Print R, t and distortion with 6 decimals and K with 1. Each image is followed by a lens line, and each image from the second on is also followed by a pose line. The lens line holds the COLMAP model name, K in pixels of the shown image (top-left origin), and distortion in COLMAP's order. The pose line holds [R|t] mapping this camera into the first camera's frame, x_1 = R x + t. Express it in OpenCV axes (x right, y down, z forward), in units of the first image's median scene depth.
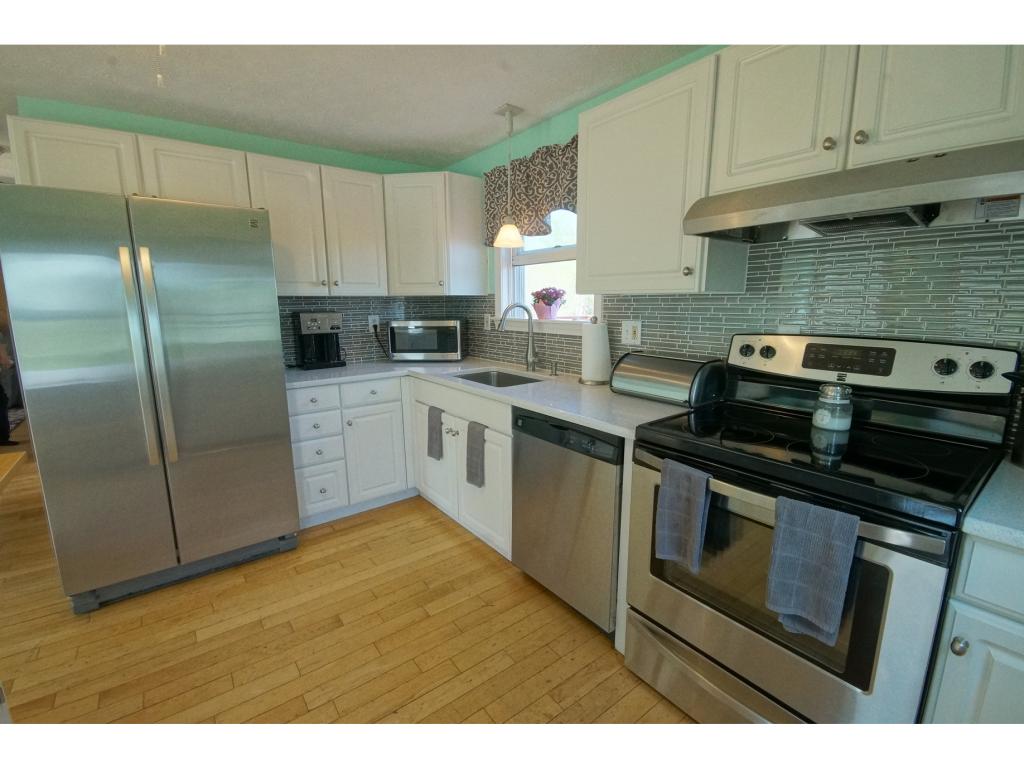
lens RADIAL K [[447.6, 0, 505.8], [0, 447.6, 384.7], [0, 0, 1]] dist [-0.002505, -0.002811]
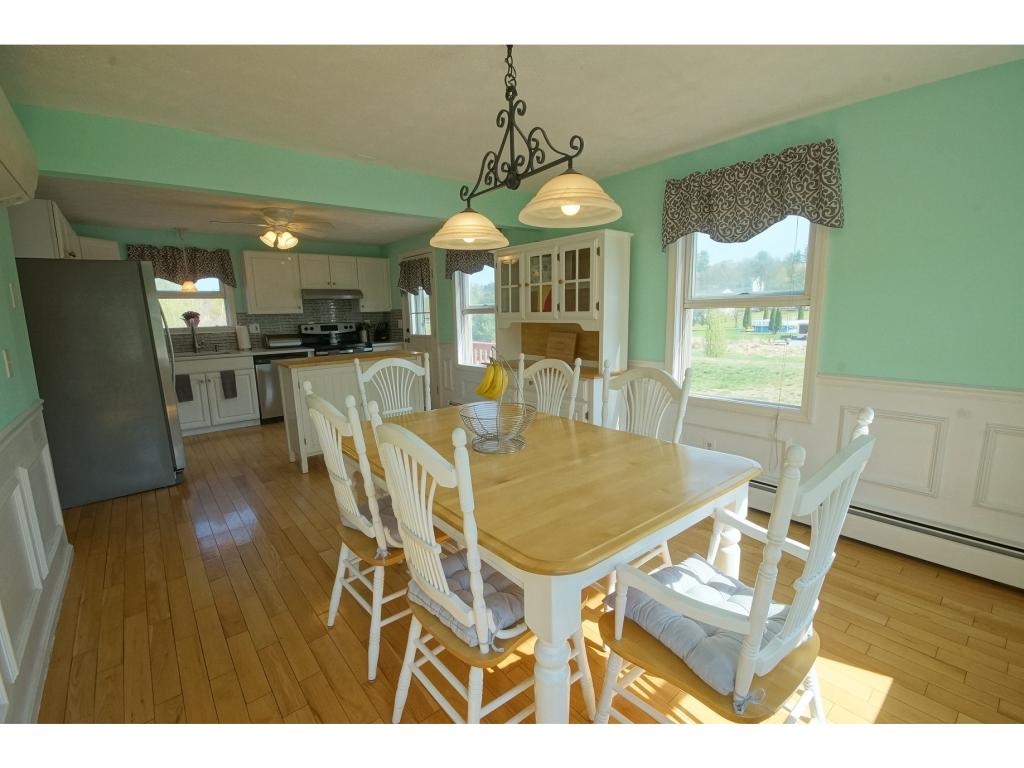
lens RADIAL K [[447.6, 0, 510.4], [0, 447.6, 386.1], [0, 0, 1]] dist [-0.002505, -0.002811]
pose [[-0.037076, -0.162090, 0.986079, -3.144923], [0.203921, 0.964767, 0.166254, 0.103905], [-0.978285, 0.207246, -0.002716, -0.515627]]
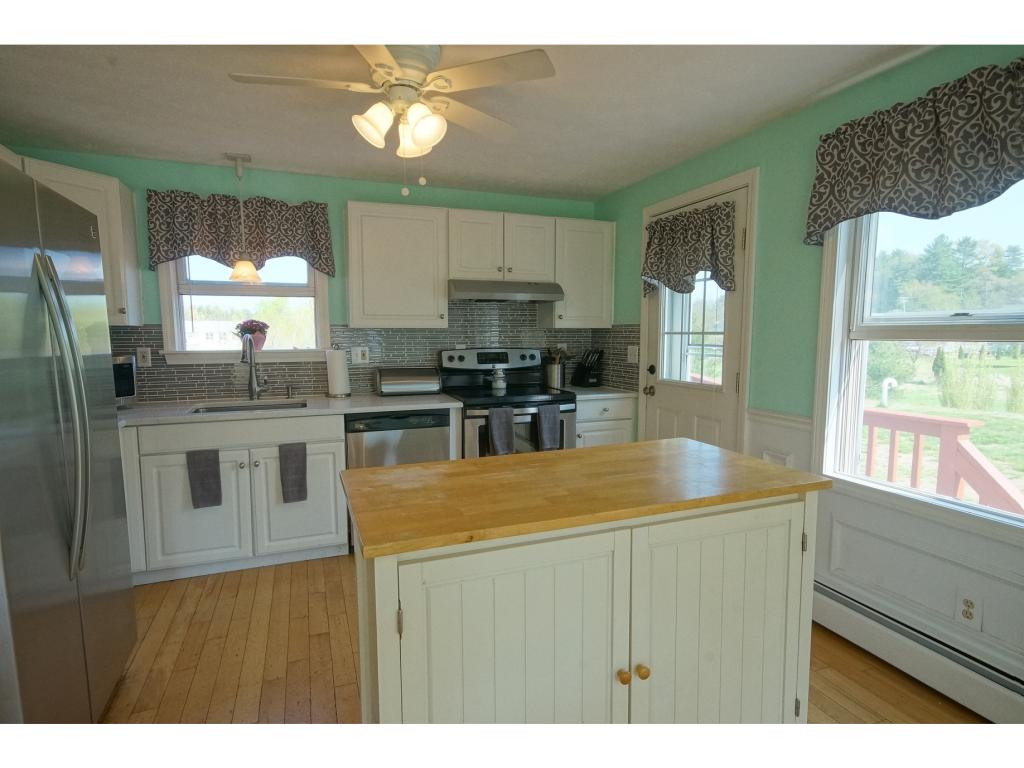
lens RADIAL K [[529.8, 0, 503.9], [0, 529.8, 388.5], [0, 0, 1]] dist [-0.006648, -0.000259]
pose [[0.288086, -0.101287, 0.952233, -1.493346], [0.174966, 0.983219, 0.051649, -0.029592], [-0.941485, 0.151729, 0.300973, 0.142245]]
